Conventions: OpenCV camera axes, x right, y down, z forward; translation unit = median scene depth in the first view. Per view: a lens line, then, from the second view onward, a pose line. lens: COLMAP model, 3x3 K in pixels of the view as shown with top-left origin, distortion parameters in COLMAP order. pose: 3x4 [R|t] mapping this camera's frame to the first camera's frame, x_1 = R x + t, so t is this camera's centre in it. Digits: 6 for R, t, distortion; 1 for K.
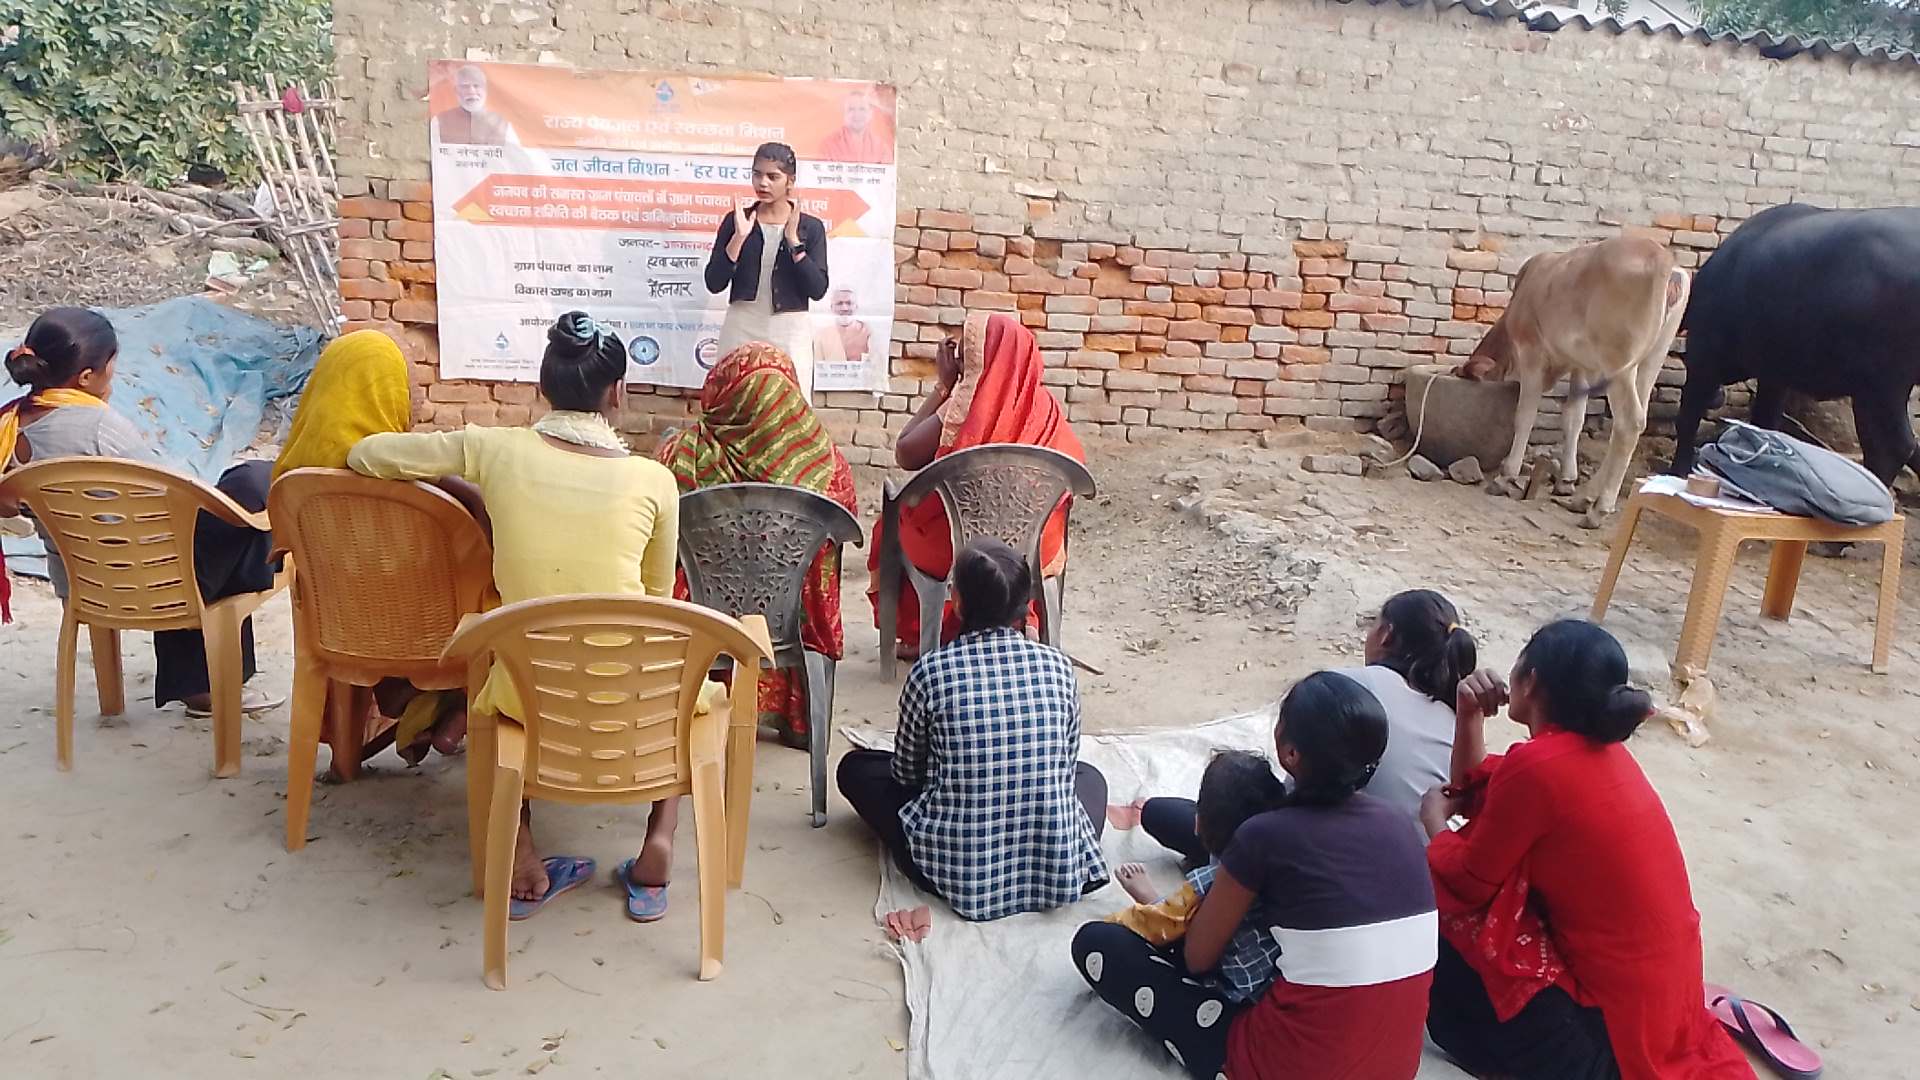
lens RADIAL K [[1505.2, 0, 991.2], [0, 1505.2, 524.3], [0, 0, 1]] dist [0.068868, -0.258512]
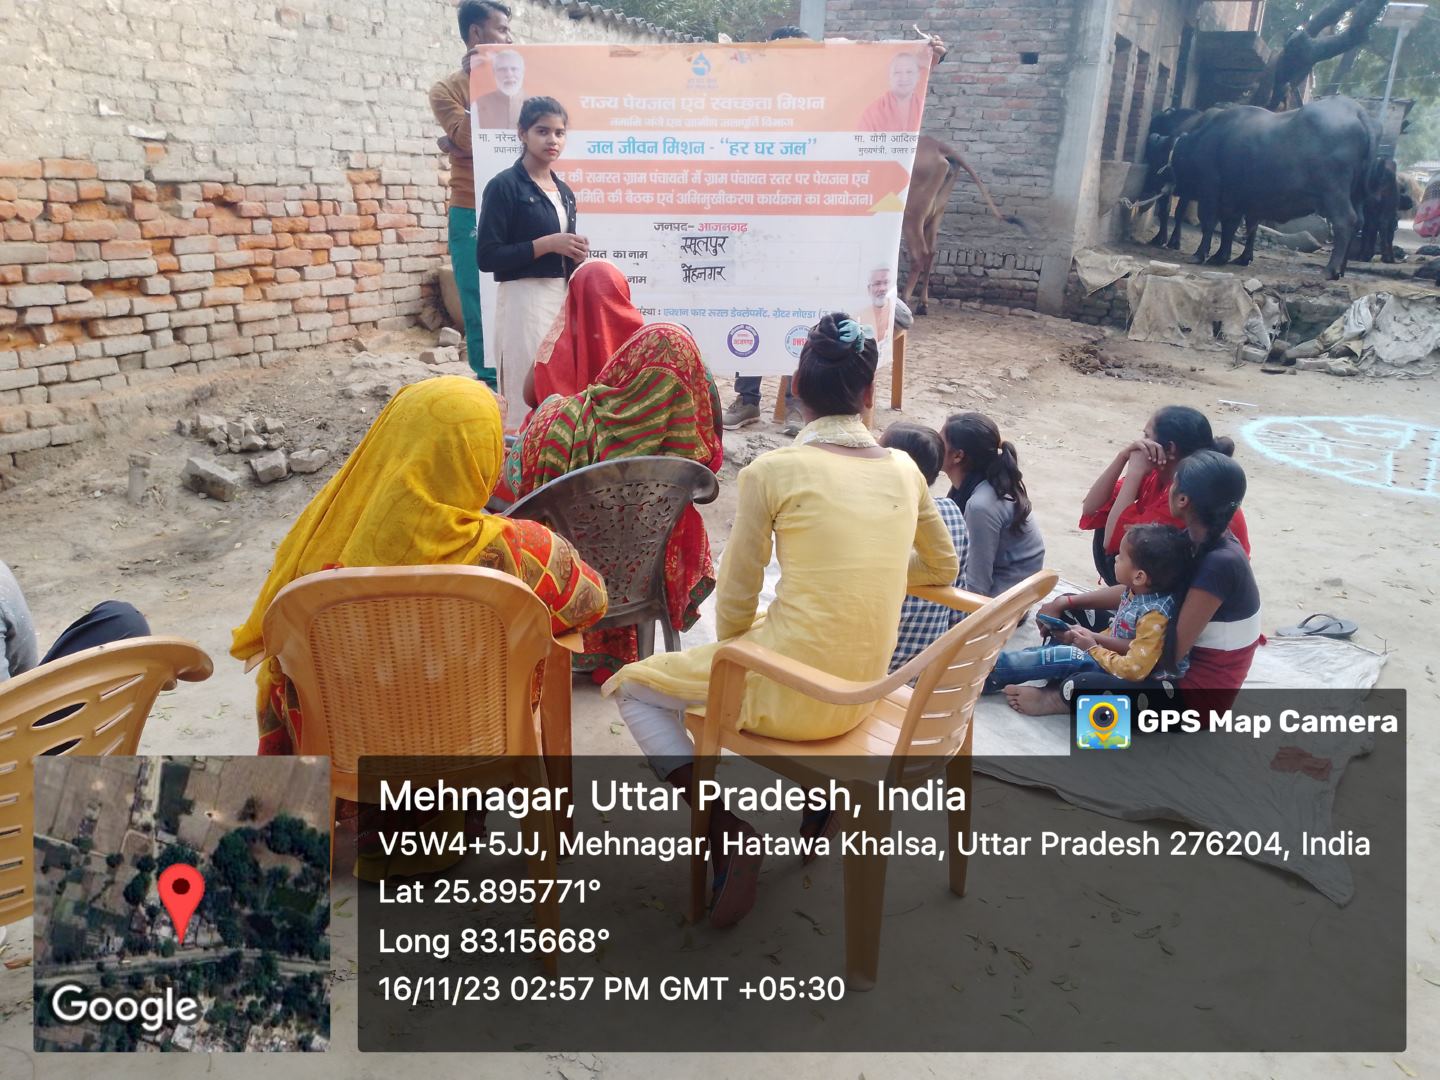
lens RADIAL K [[1180.4, 0, 697.9], [0, 1180.4, 462.4], [0, 0, 1]] dist [0.012794, -0.013900]
pose [[0.639865, -0.235950, 0.731369, -0.455626], [0.177109, 0.971357, 0.158423, -0.091563], [-0.747800, 0.028163, 0.663326, 0.290424]]
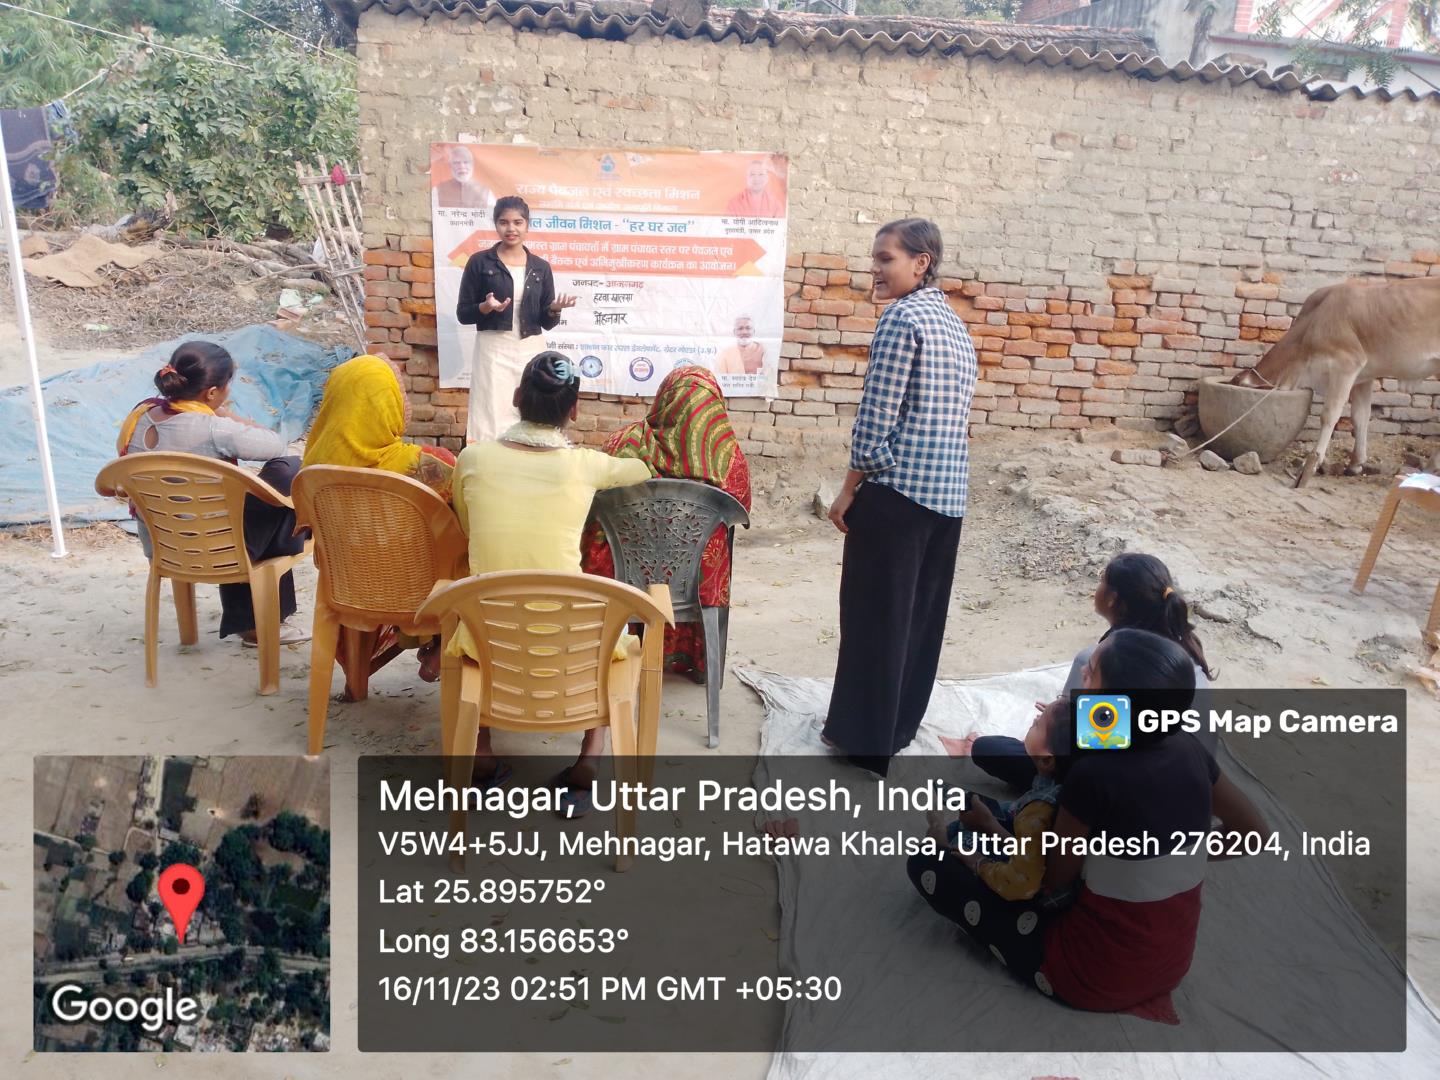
lens RADIAL K [[1171.3, 0, 722.7], [0, 1171.3, 539.6], [0, 0, 1]] dist [-0.017428, -0.017773]
pose [[0.993157, 0.016741, -0.115580, 0.000786], [-0.012675, 0.999278, 0.035829, -0.002105], [0.116097, -0.034119, 0.992652, 0.007538]]
